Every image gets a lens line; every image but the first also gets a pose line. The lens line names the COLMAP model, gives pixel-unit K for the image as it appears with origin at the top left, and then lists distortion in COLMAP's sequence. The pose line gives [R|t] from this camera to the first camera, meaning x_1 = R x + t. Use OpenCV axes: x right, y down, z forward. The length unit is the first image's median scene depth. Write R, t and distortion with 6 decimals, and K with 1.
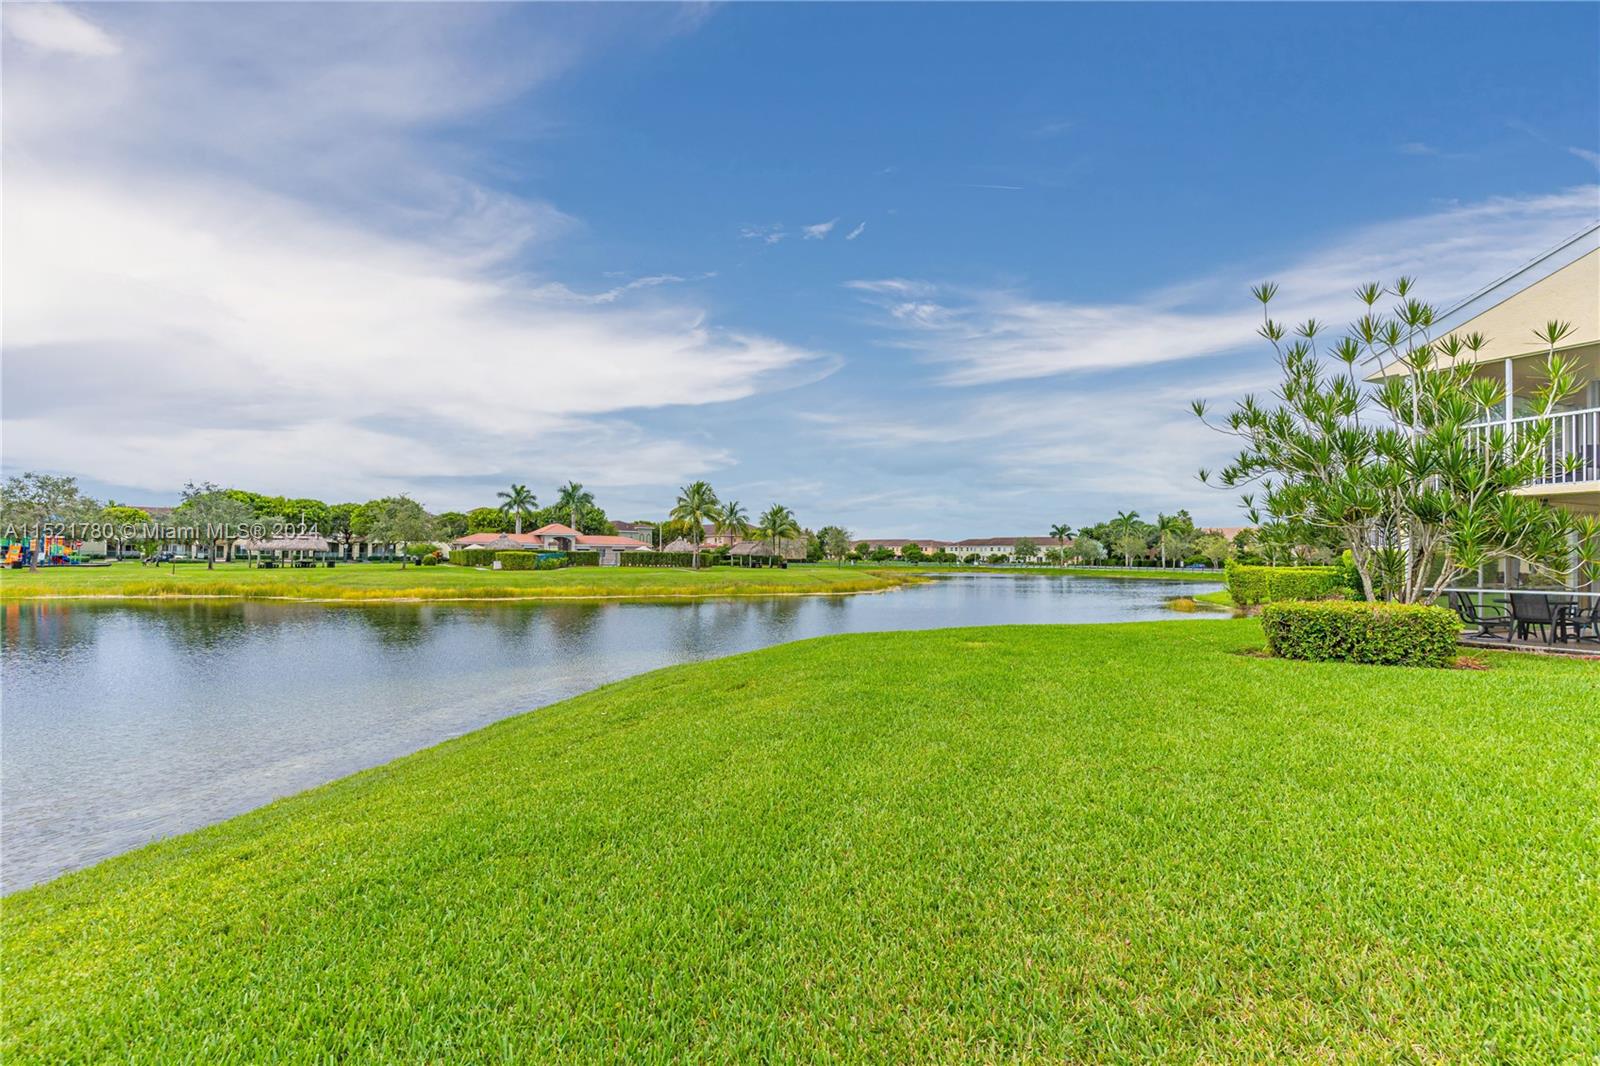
lens RADIAL K [[760.1, 0, 800.5], [0, 760.1, 538.7], [0, 0, 1]] dist [0.004778, 0.000364]
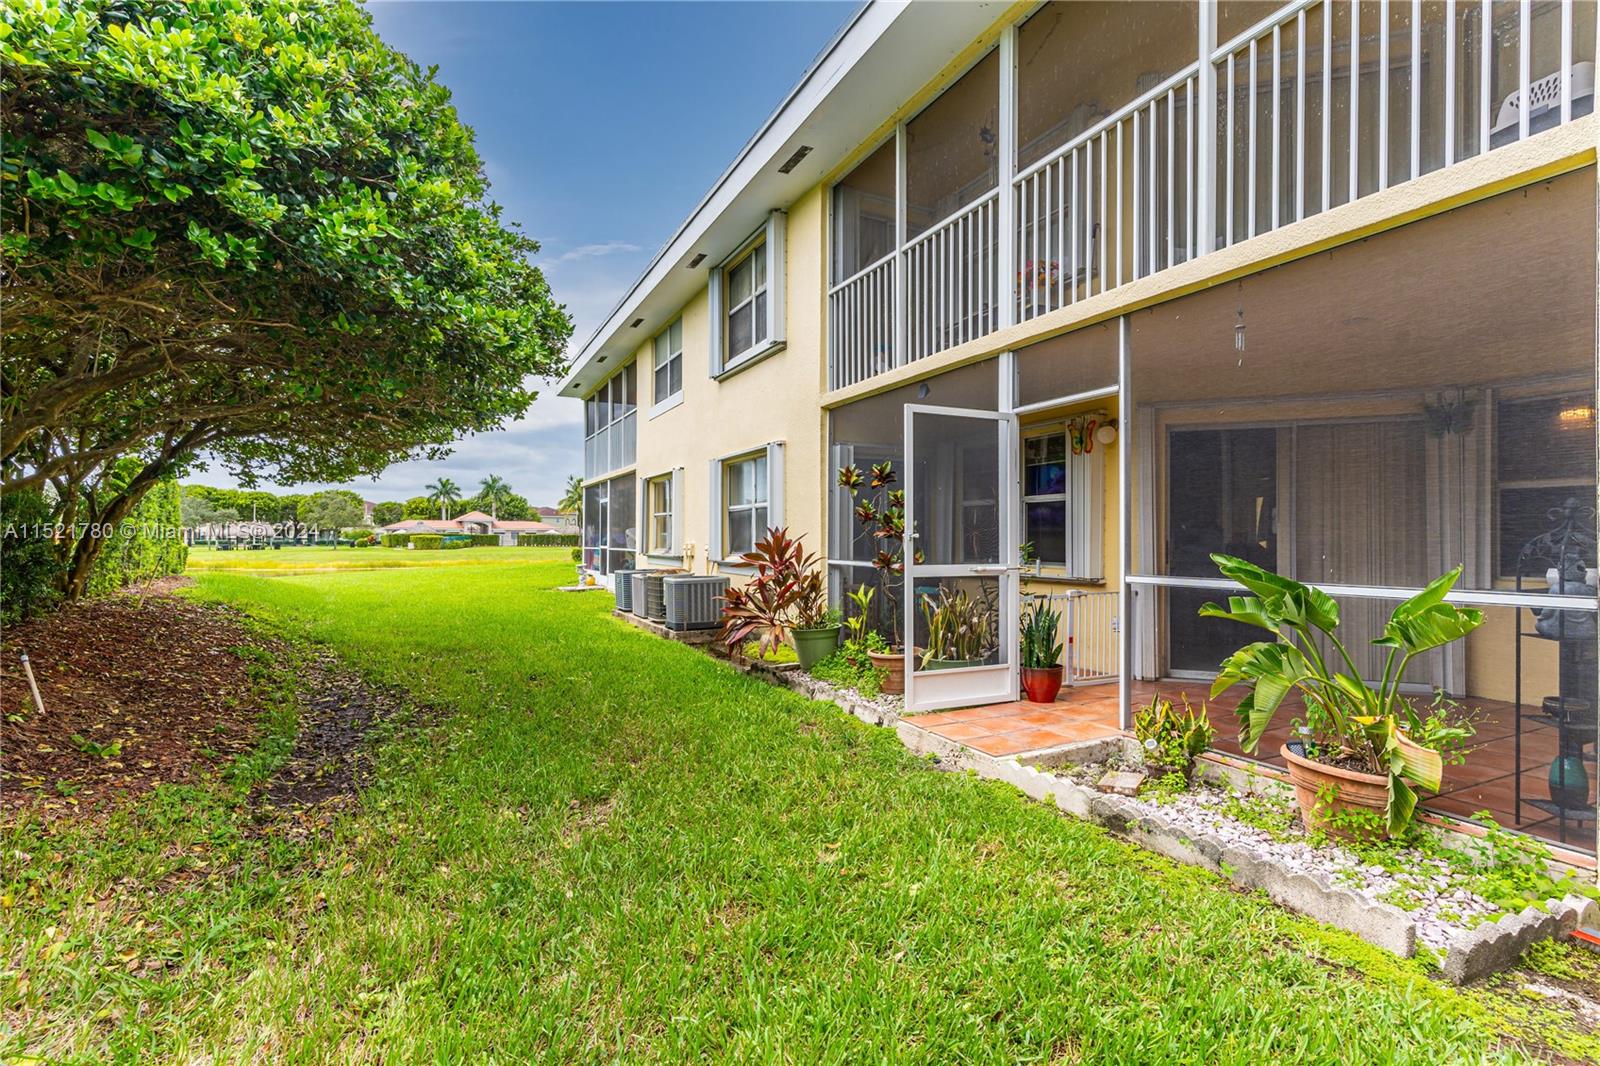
lens RADIAL K [[760.1, 0, 806.2], [0, 760.1, 534.4], [0, 0, 1]] dist [0.004778, 0.000364]
pose [[0.999075, -0.009348, 0.041973, 0.175062], [0.008567, 0.999788, 0.018742, -0.002005], [-0.042139, -0.018366, 0.998943, -0.250706]]
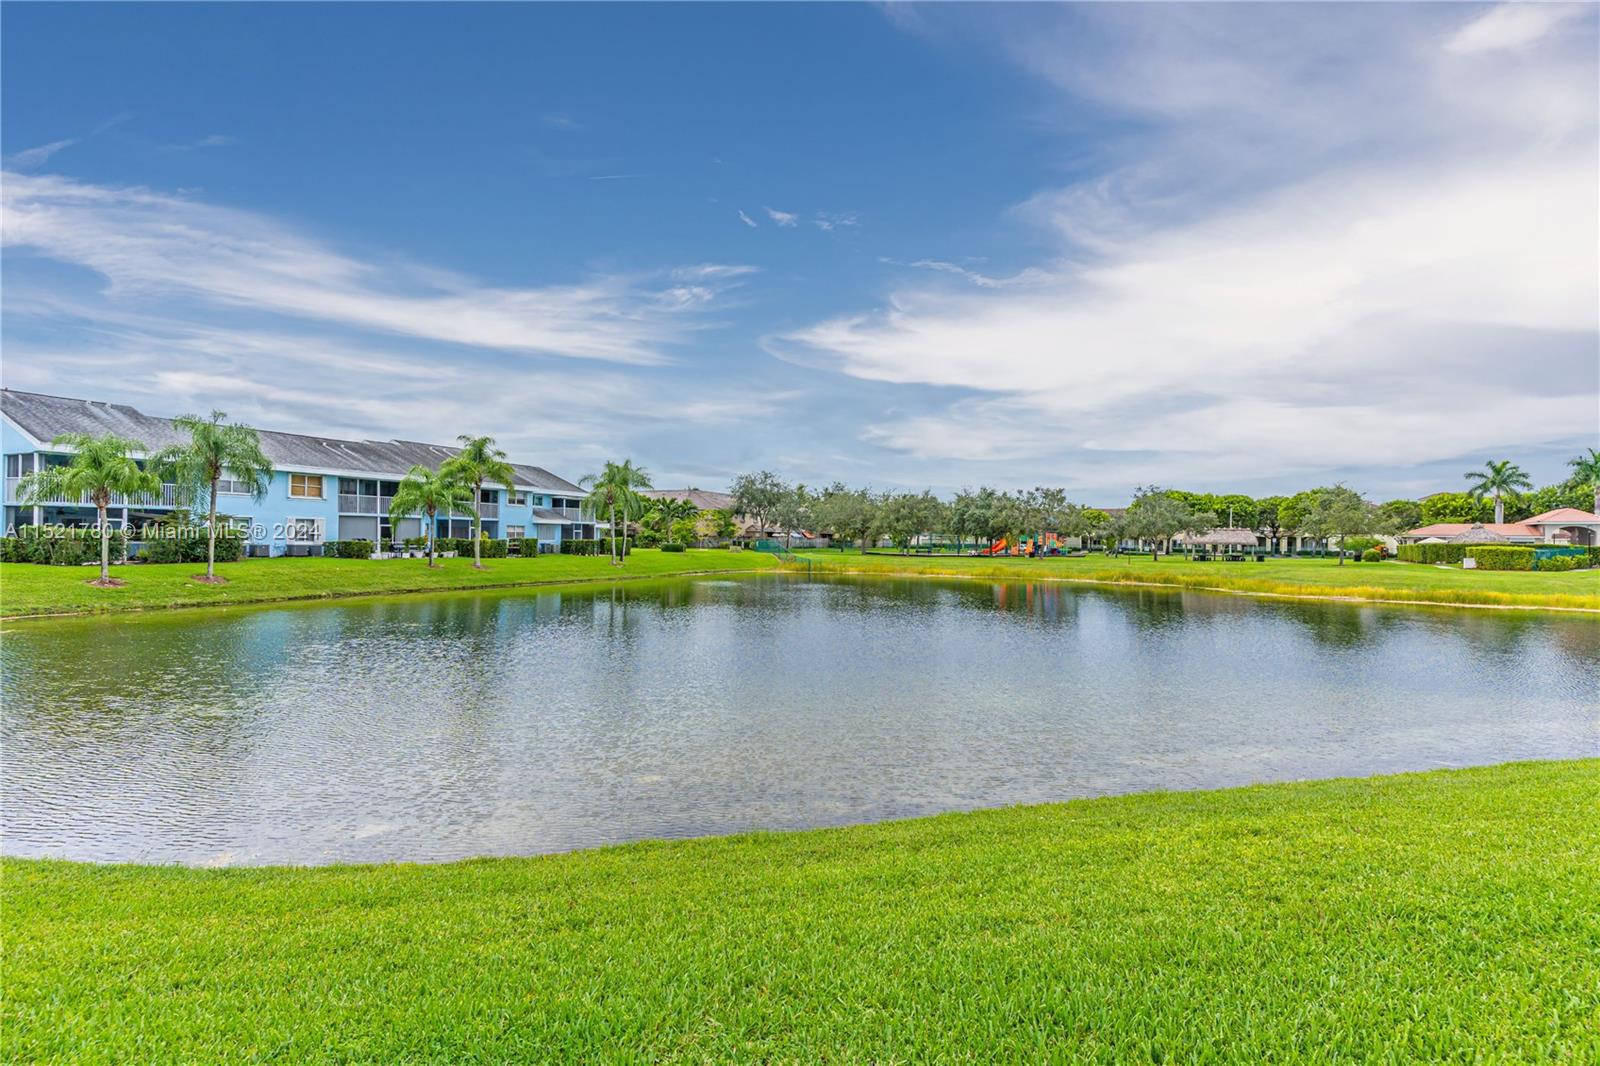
lens RADIAL K [[760.1, 0, 790.3], [0, 760.1, 530.8], [0, 0, 1]] dist [0.004778, 0.000364]
pose [[0.453362, -0.014890, -0.891202, -0.004230], [0.012506, 0.999868, -0.010344, 0.000016], [0.891239, -0.006455, 0.453488, -0.003354]]
